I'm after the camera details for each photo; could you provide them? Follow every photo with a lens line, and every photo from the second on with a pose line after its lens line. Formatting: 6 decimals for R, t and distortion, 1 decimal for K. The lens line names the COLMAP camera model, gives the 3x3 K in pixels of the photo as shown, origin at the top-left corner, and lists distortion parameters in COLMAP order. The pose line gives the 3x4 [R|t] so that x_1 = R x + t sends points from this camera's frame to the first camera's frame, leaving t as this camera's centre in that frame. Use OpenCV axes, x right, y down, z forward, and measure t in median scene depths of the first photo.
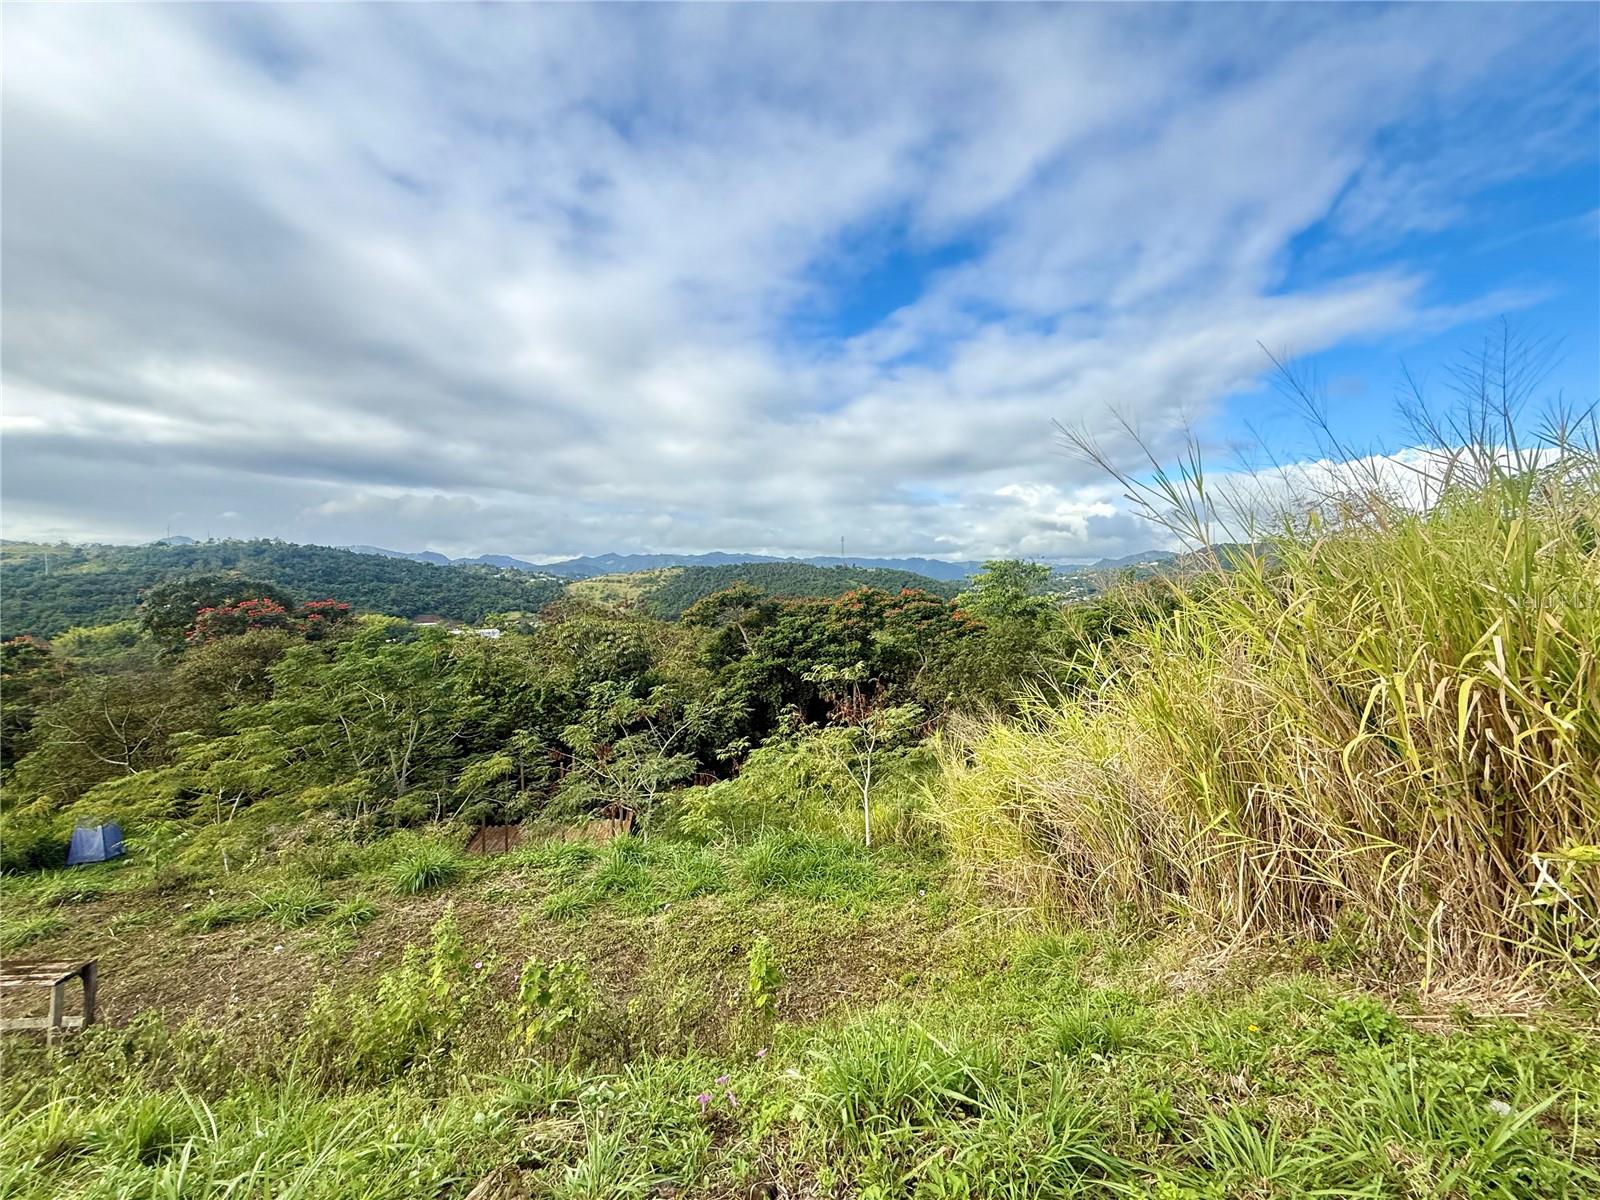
lens RADIAL K [[636.2, 0, 800.0], [0, 636.2, 600.0], [0, 0, 1]] dist [-0.001242, -0.000344]
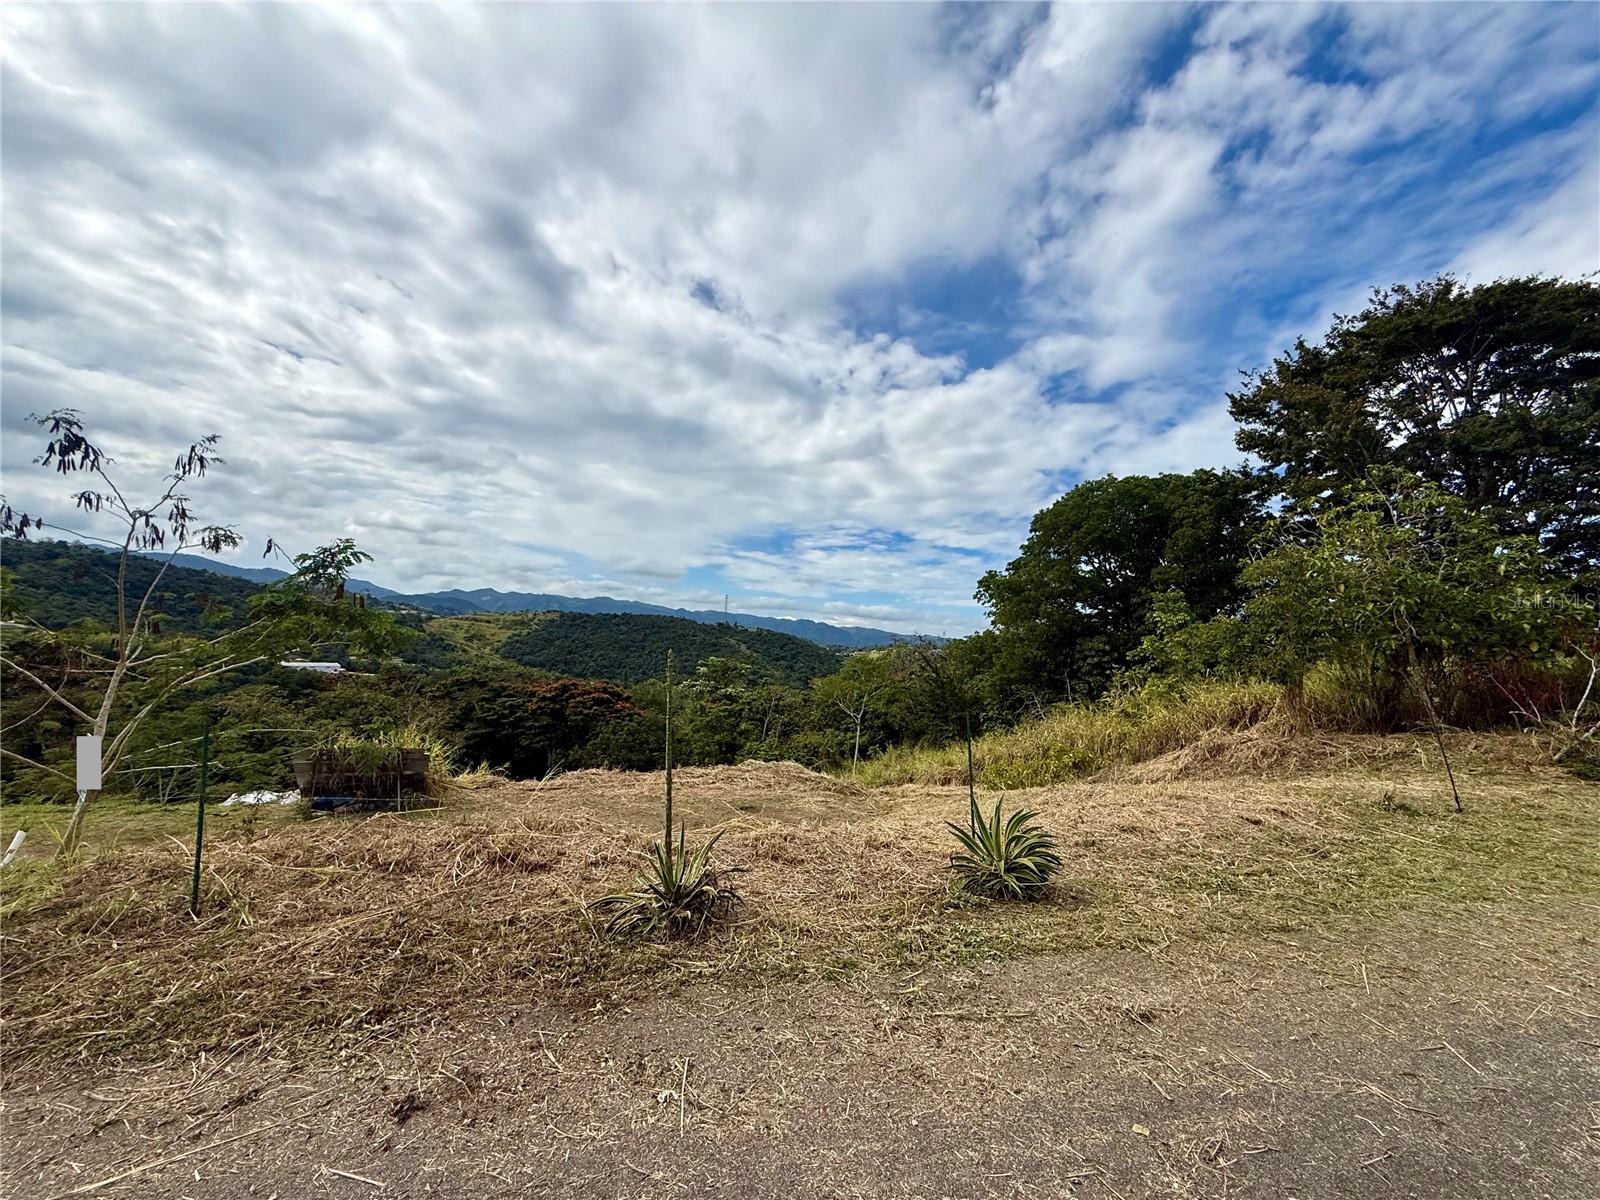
lens RADIAL K [[636.2, 0, 799.0], [0, 636.2, 607.6], [0, 0, 1]] dist [-0.001703, -0.000099]
pose [[0.982492, 0.084134, 0.166224, 0.275404], [-0.071127, 0.994031, -0.082721, -0.075691], [-0.172192, 0.069450, 0.982612, -0.386735]]
